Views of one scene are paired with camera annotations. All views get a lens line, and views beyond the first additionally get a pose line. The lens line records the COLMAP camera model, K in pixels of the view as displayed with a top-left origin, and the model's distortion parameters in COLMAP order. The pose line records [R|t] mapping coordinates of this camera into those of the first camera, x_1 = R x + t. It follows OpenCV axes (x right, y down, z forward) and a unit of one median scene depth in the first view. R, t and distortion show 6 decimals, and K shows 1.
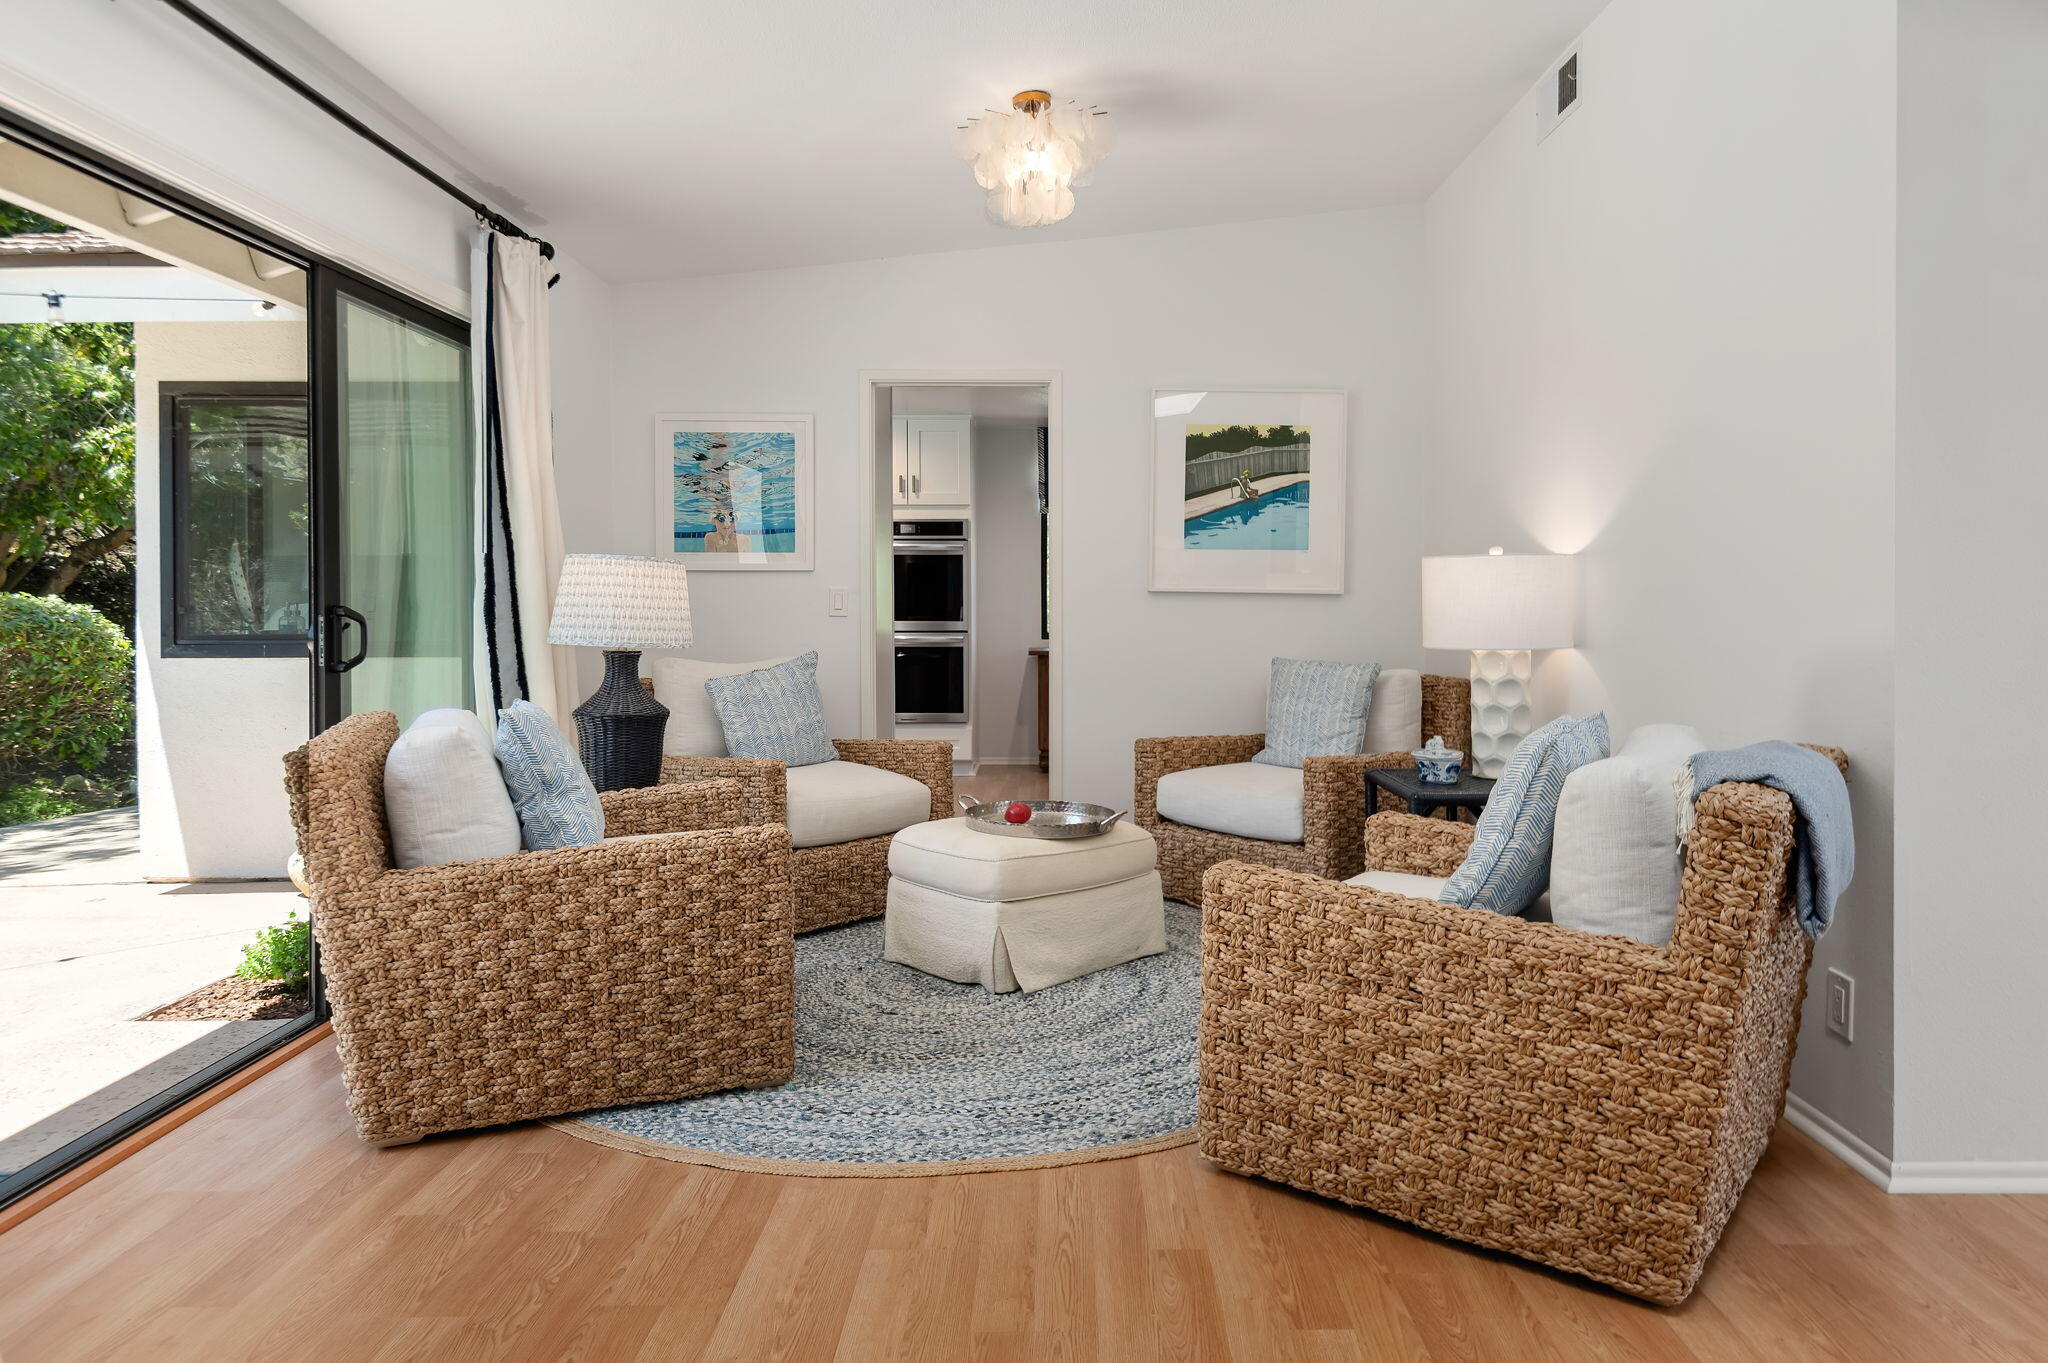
lens RADIAL K [[1224.9, 0, 1032.3], [0, 1224.9, 613.6], [0, 0, 1]] dist [0.032822, -0.000035]
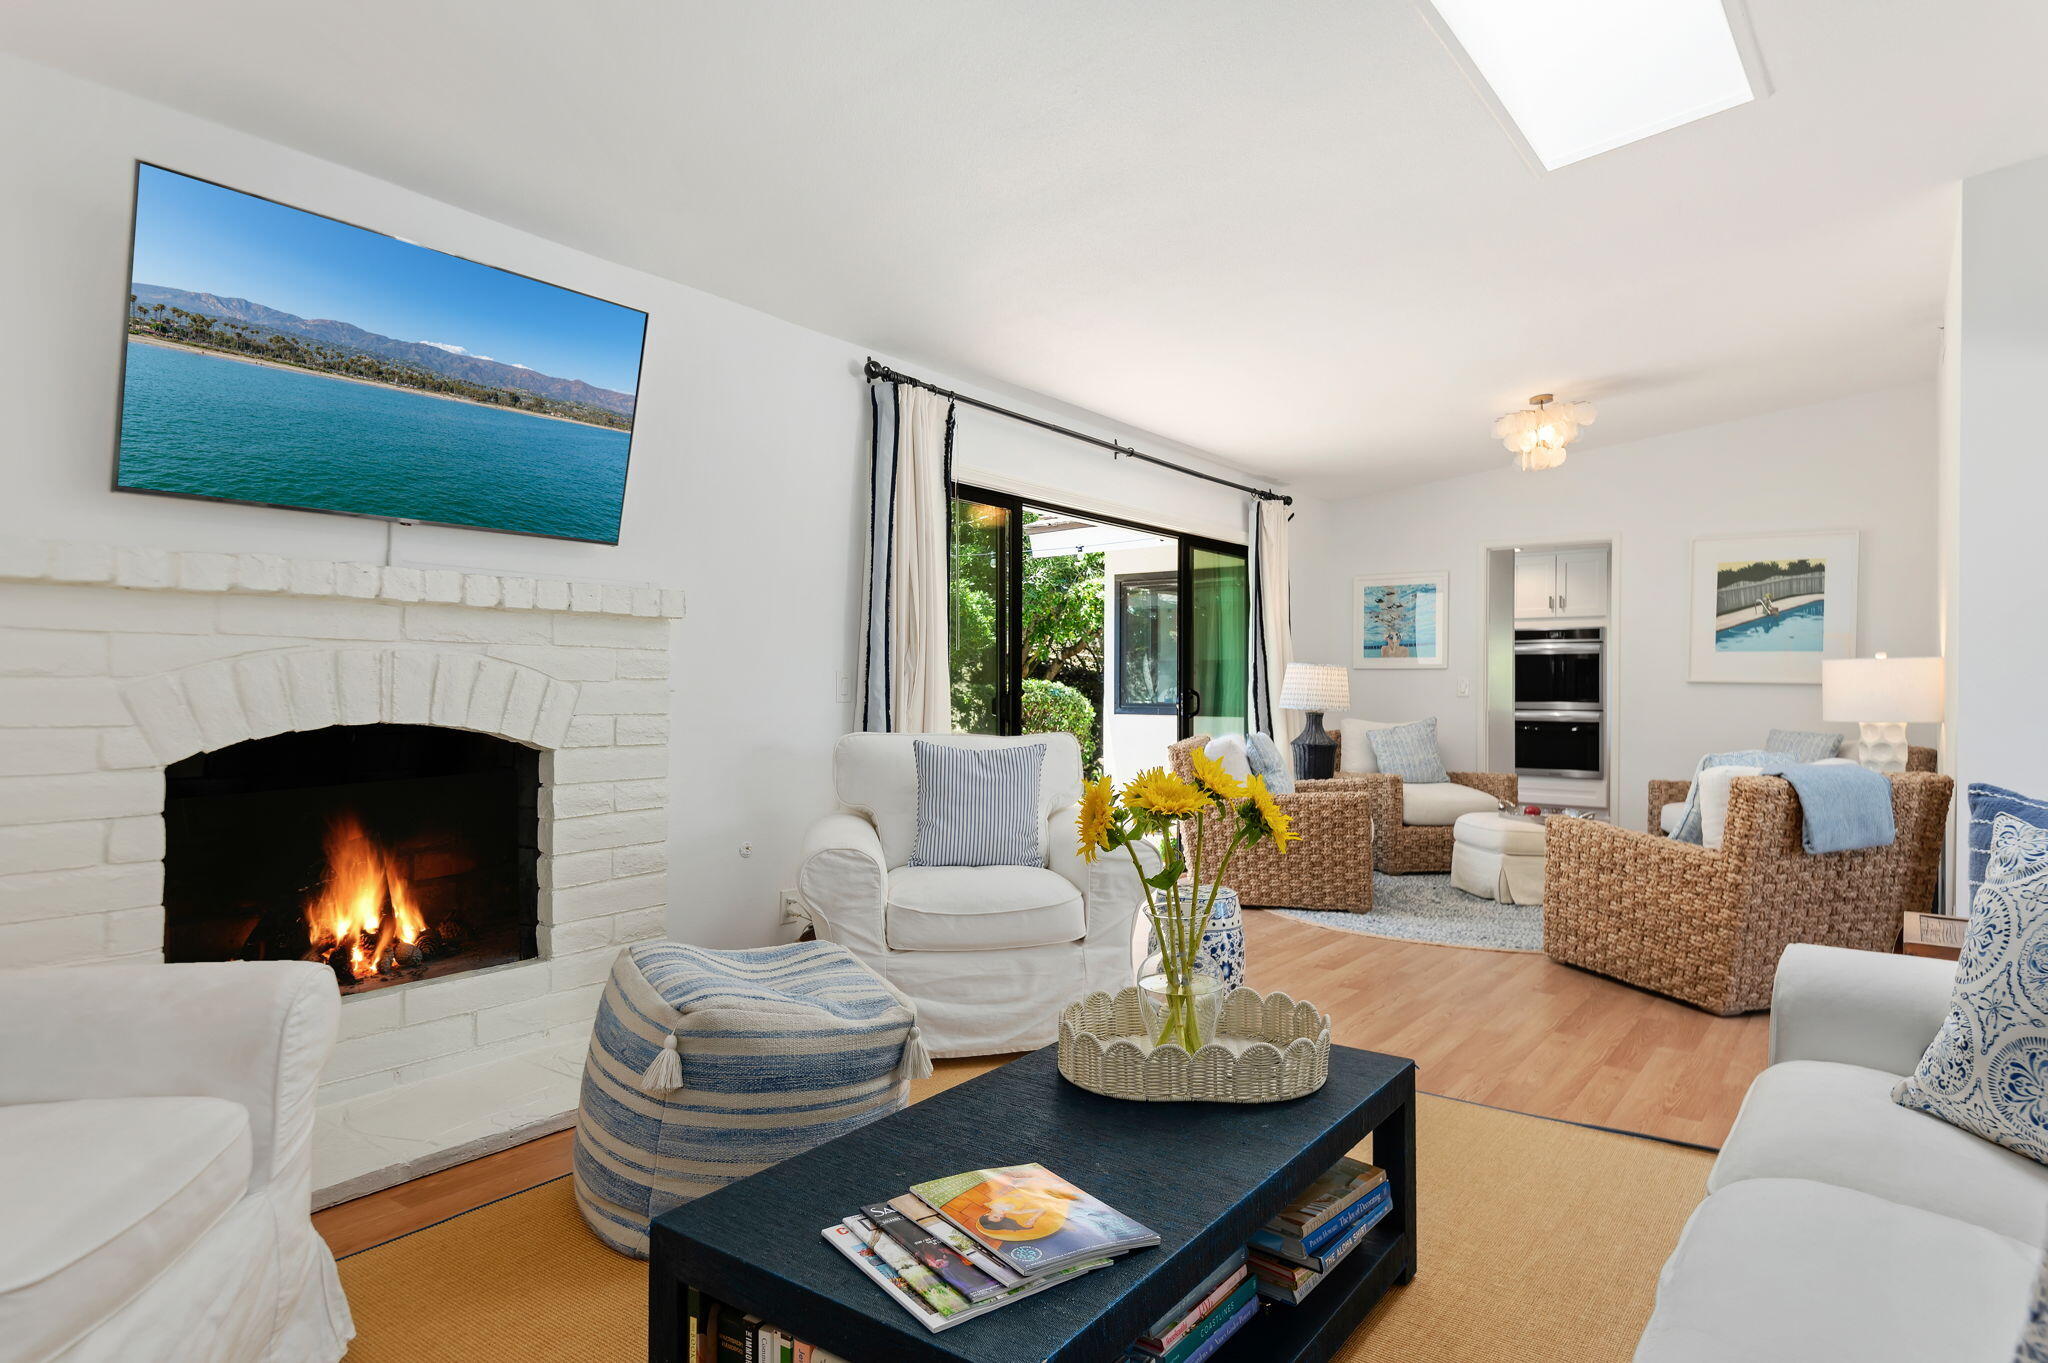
lens RADIAL K [[1183.4, 0, 1024.0], [0, 1183.4, 681.5], [0, 0, 1]] dist [0.002546, -0.000562]
pose [[0.790180, 0.002188, -0.612872, 0.427138], [-0.010838, 0.999887, -0.010405, 0.005461], [0.612780, 0.014864, 0.790114, -0.723609]]
